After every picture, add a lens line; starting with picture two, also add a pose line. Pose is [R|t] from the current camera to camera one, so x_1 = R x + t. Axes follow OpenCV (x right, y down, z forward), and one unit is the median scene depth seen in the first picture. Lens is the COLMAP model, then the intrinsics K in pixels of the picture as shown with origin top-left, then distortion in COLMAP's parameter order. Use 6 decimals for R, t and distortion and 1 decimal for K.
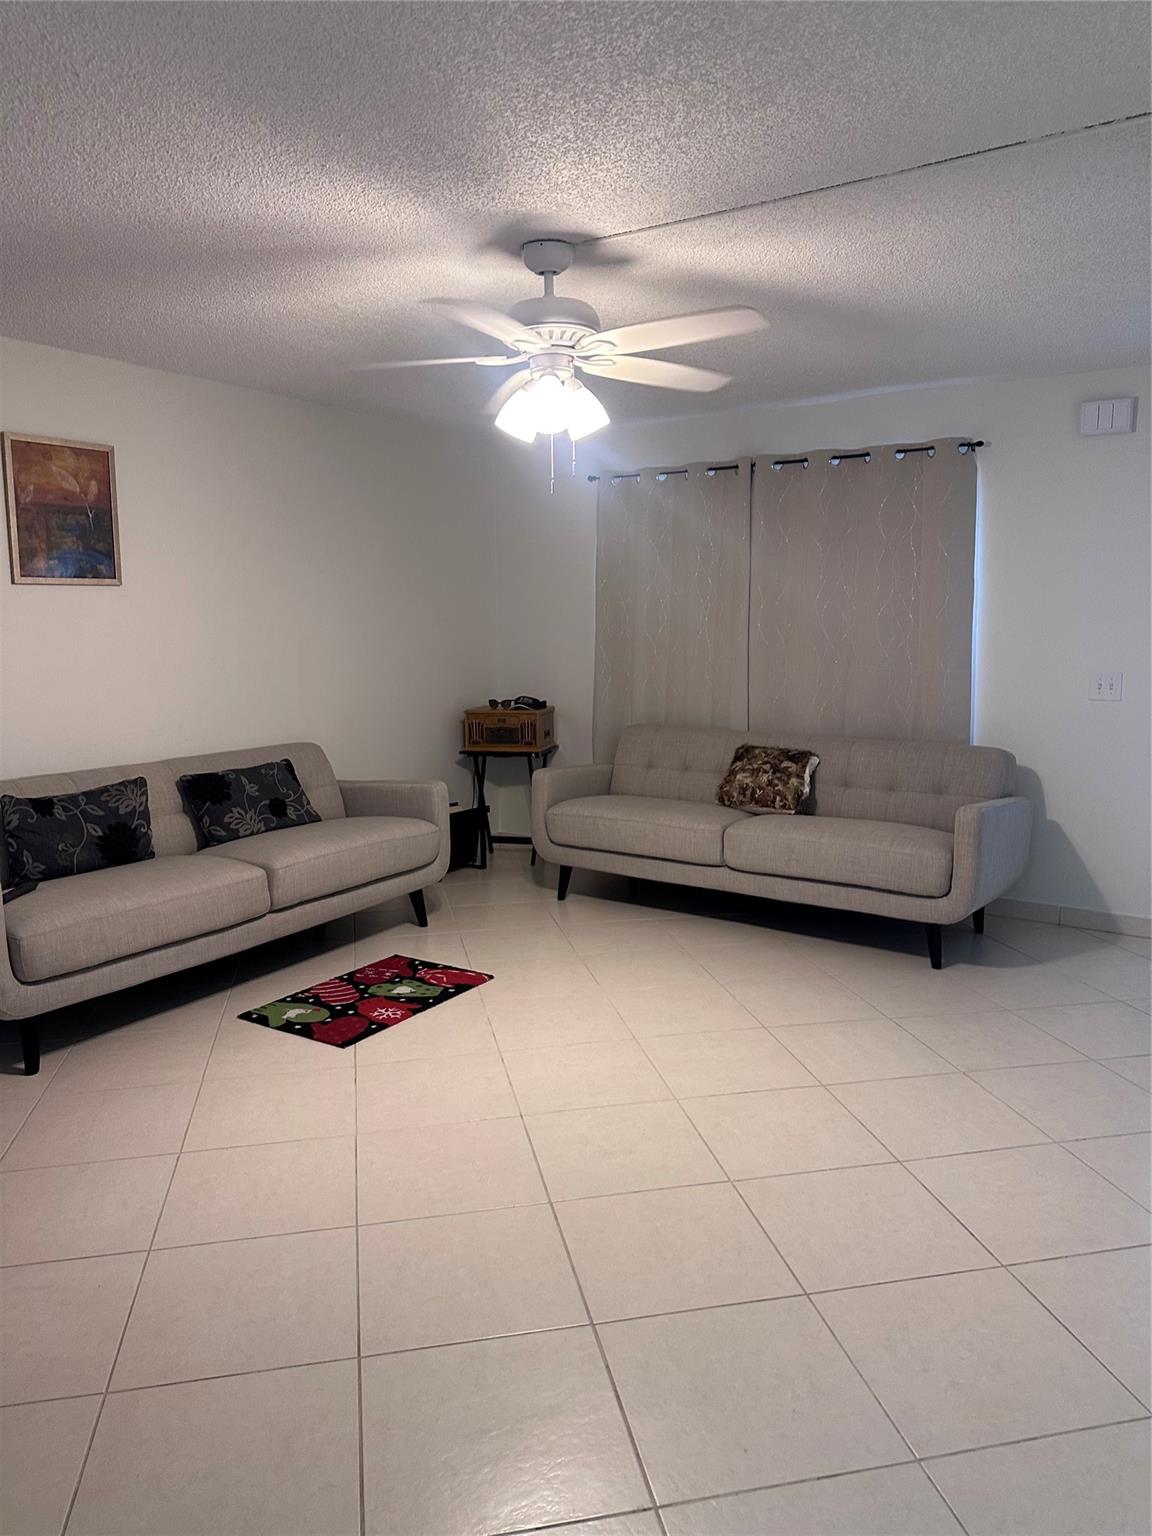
lens RADIAL K [[1079.6, 0, 580.0], [0, 1079.6, 761.2], [0, 0, 1]] dist [0.154328, -0.291055]
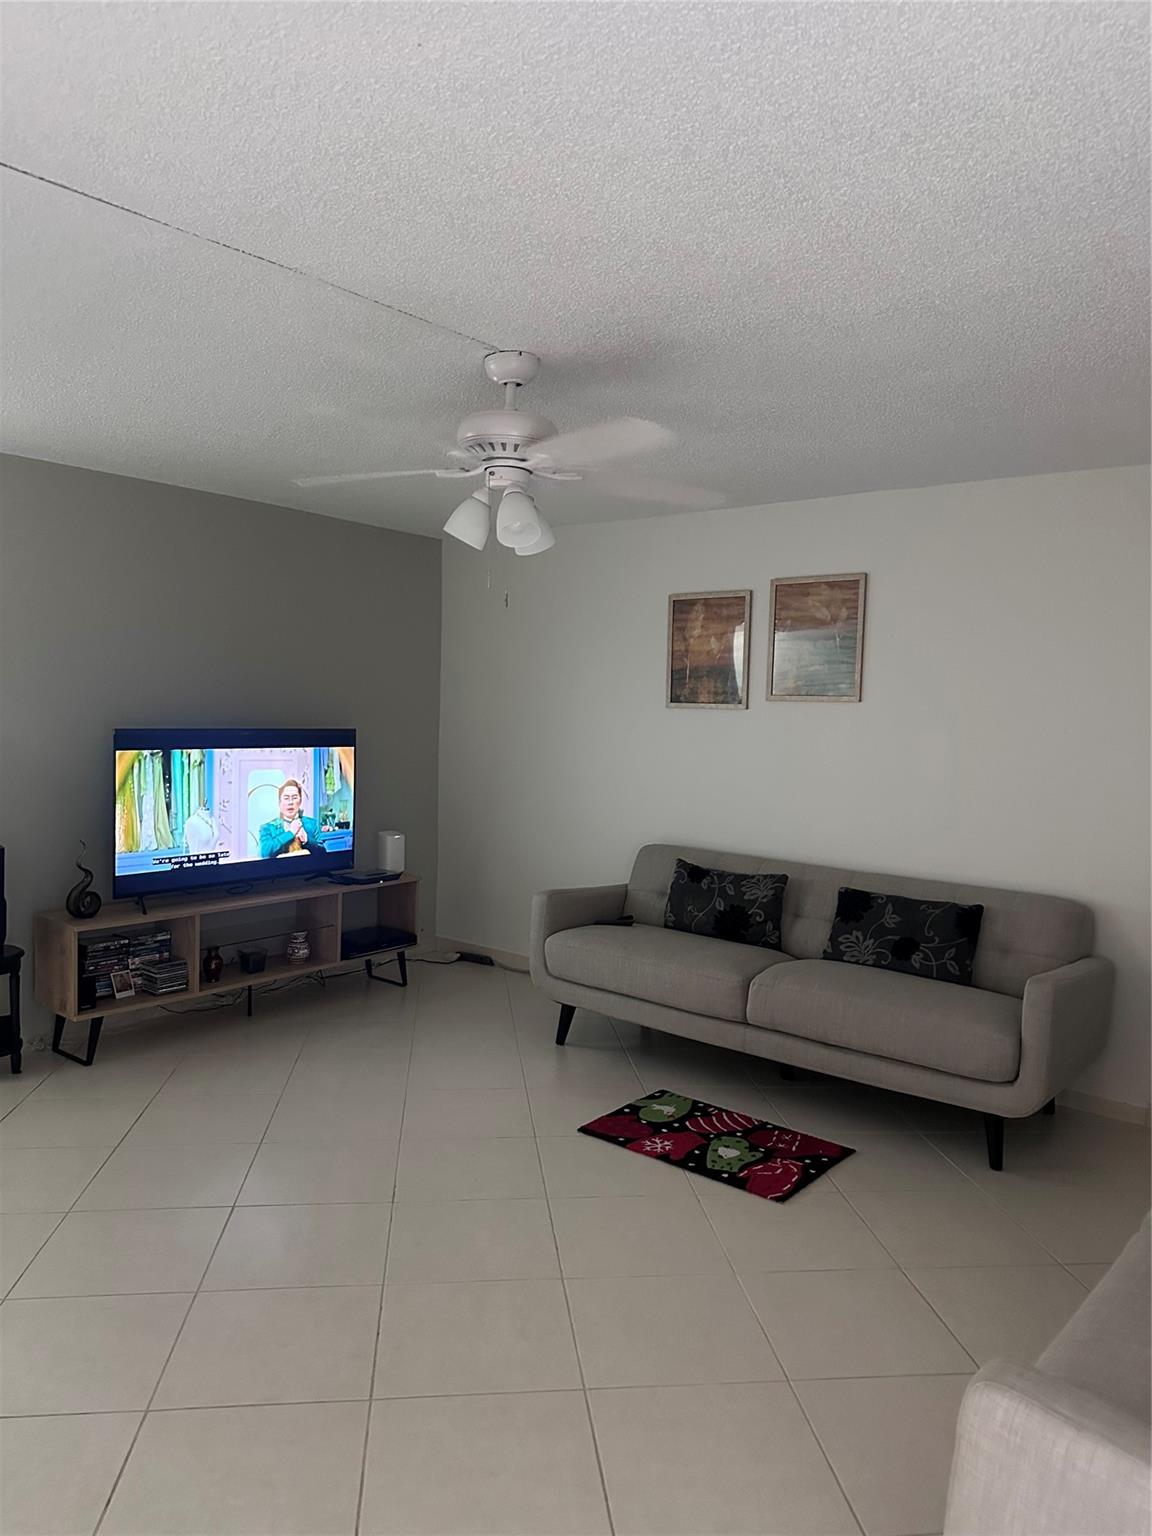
lens RADIAL K [[1079.6, 0, 580.0], [0, 1079.6, 761.2], [0, 0, 1]] dist [0.154328, -0.291055]
pose [[-0.099041, 0.058744, -0.993348, 0.708870], [-0.163198, 0.983780, 0.074450, -0.147744], [0.981610, 0.169486, -0.087848, 0.897735]]
